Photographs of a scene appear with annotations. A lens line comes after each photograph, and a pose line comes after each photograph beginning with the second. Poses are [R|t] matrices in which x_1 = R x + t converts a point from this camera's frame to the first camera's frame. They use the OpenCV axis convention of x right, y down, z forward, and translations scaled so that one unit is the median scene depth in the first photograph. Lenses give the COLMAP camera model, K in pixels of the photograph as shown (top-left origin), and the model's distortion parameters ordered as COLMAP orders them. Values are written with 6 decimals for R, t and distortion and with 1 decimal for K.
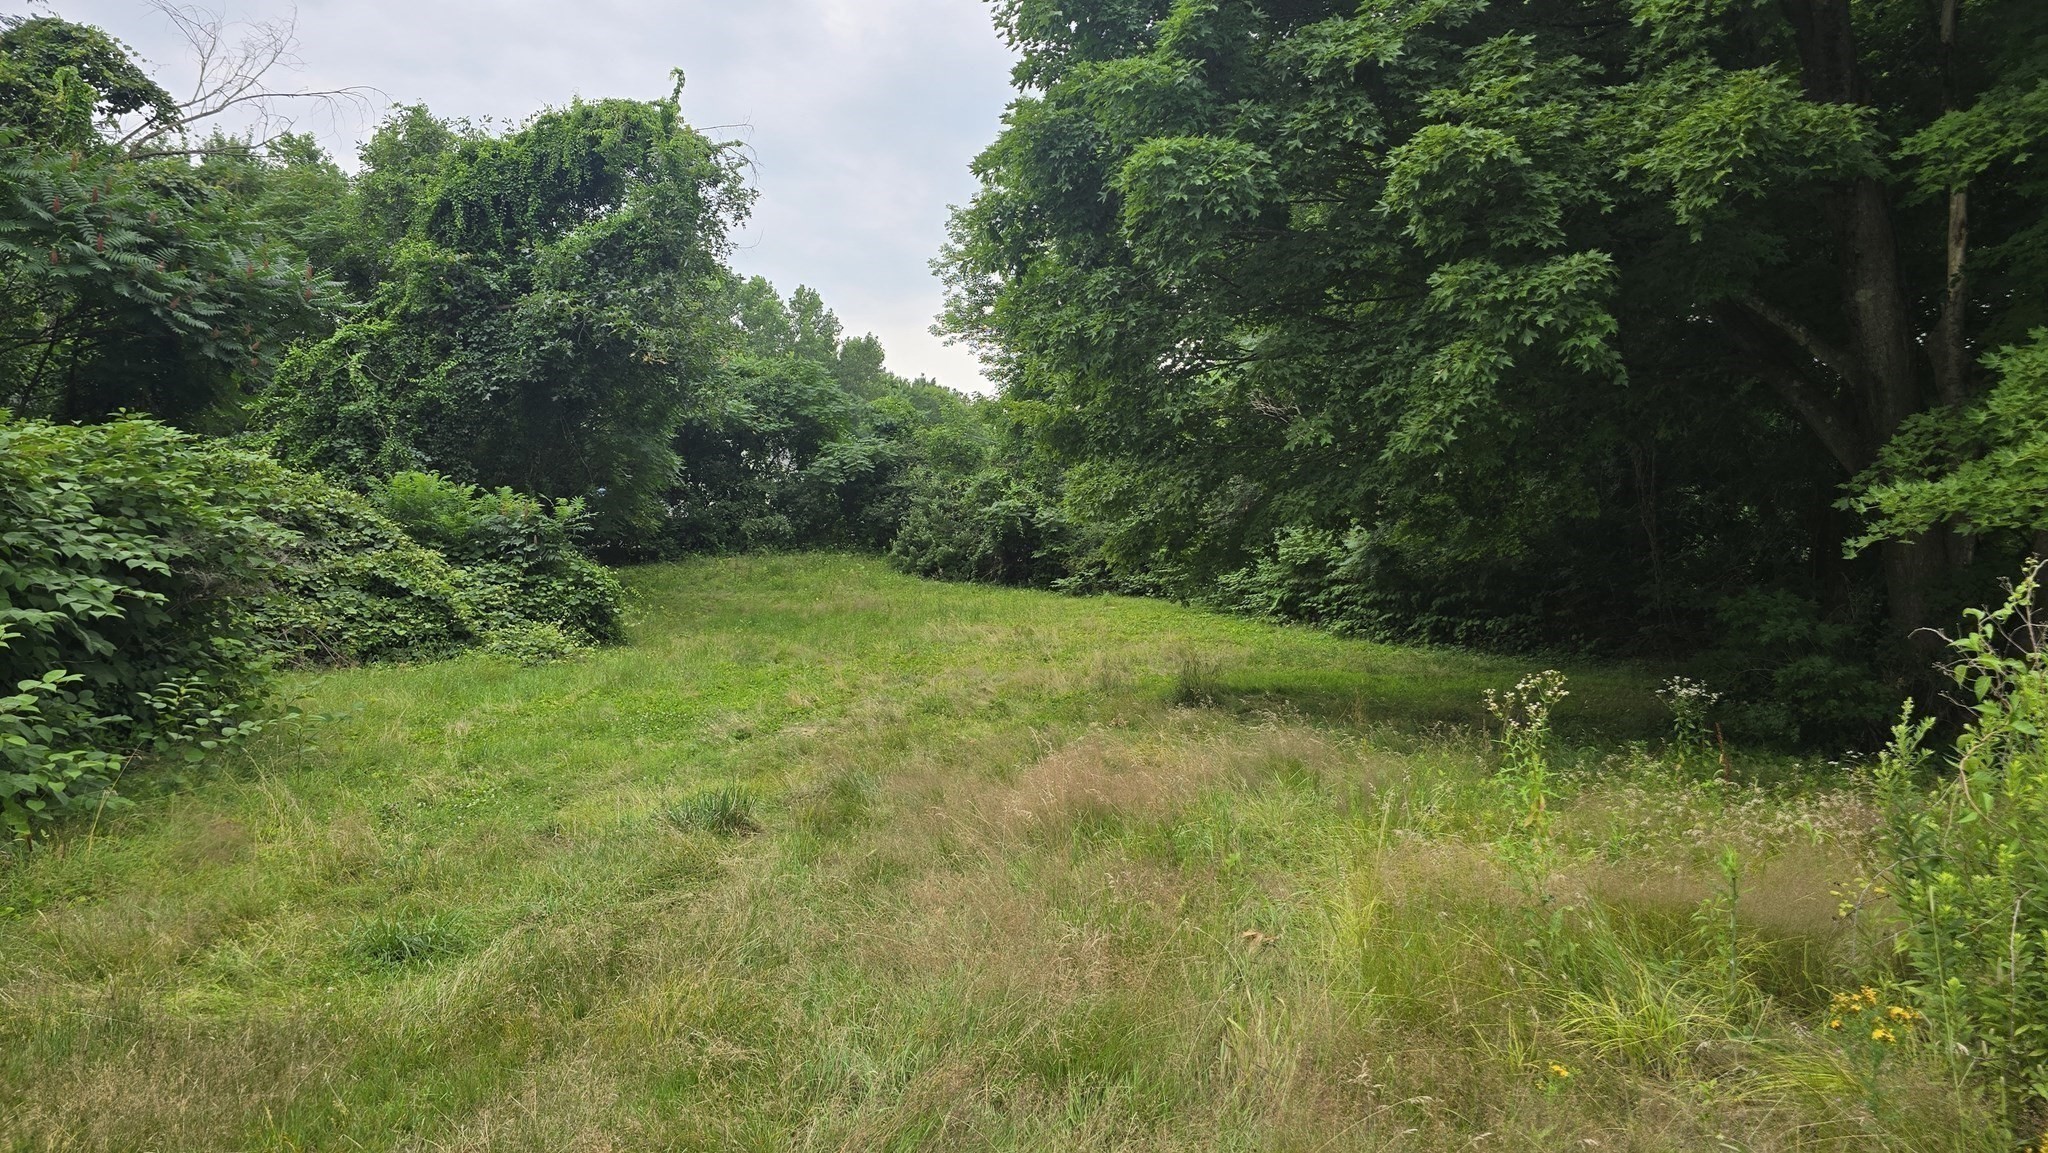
lens RADIAL K [[1355.2, 0, 1026.8], [0, 1355.2, 596.9], [0, 0, 1]] dist [0.090380, -0.110979]
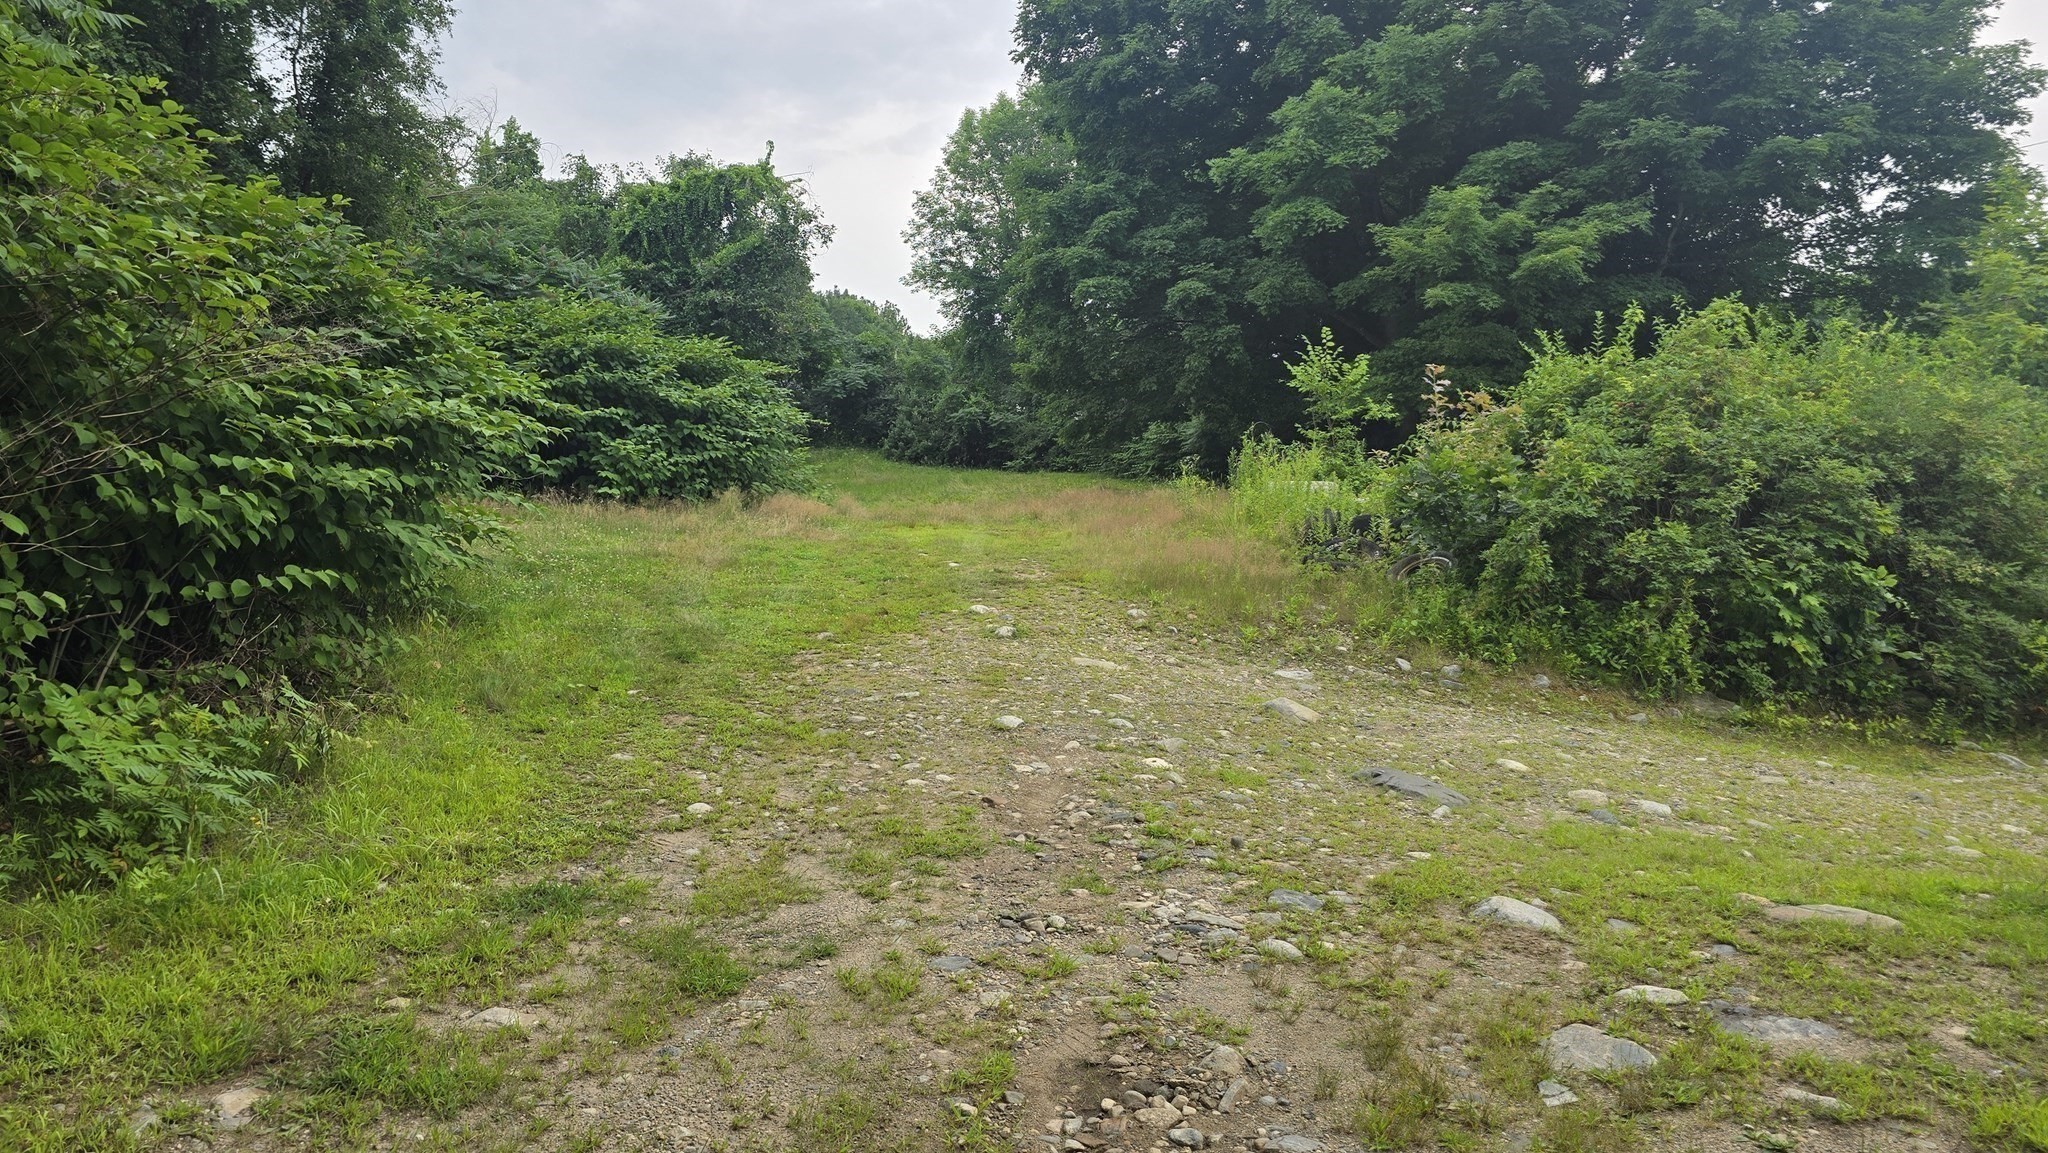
lens RADIAL K [[1355.2, 0, 1026.8], [0, 1355.2, 596.9], [0, 0, 1]] dist [0.090380, -0.110979]
pose [[0.996962, -0.033731, 0.070201, -0.059730], [0.028583, 0.996916, 0.073089, 0.024280], [-0.072449, -0.070860, 0.994852, -0.437104]]
